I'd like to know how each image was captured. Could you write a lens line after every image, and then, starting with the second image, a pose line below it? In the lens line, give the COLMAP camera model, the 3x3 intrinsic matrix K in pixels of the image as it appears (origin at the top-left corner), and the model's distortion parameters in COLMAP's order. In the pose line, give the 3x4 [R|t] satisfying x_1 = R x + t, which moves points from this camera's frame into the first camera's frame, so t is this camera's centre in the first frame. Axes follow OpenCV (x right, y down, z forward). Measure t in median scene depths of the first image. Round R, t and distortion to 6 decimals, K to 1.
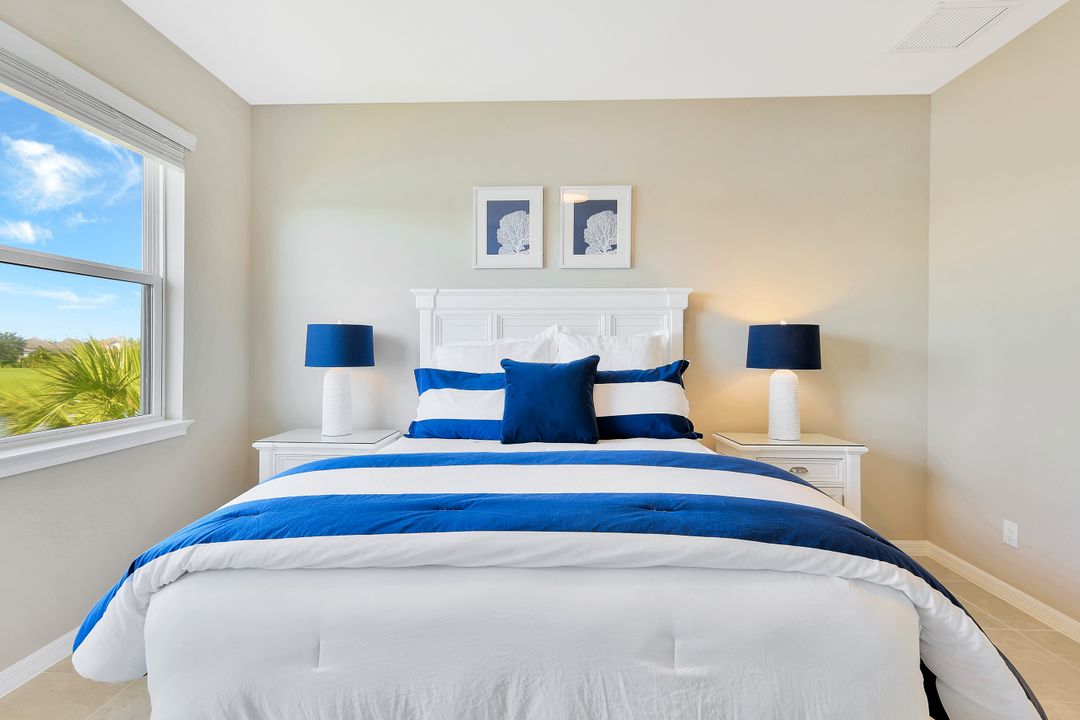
lens RADIAL K [[475.0, 0, 540.6], [0, 475.0, 351.9], [0, 0, 1]] dist [0.003770, 0.000443]
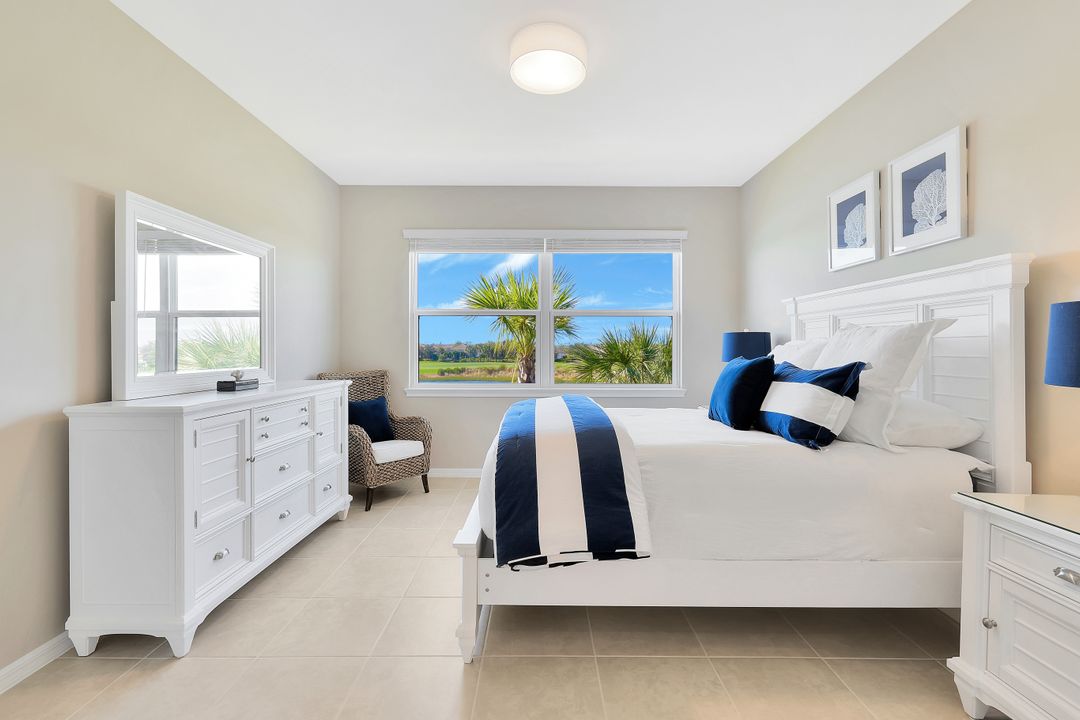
lens RADIAL K [[475.0, 0, 540.6], [0, 475.0, 351.9], [0, 0, 1]] dist [0.003770, 0.000443]
pose [[0.043247, 0.005085, -0.999051, 0.897019], [0.028683, 0.999569, 0.006330, -0.023633], [0.998653, -0.028930, 0.043082, 0.310544]]
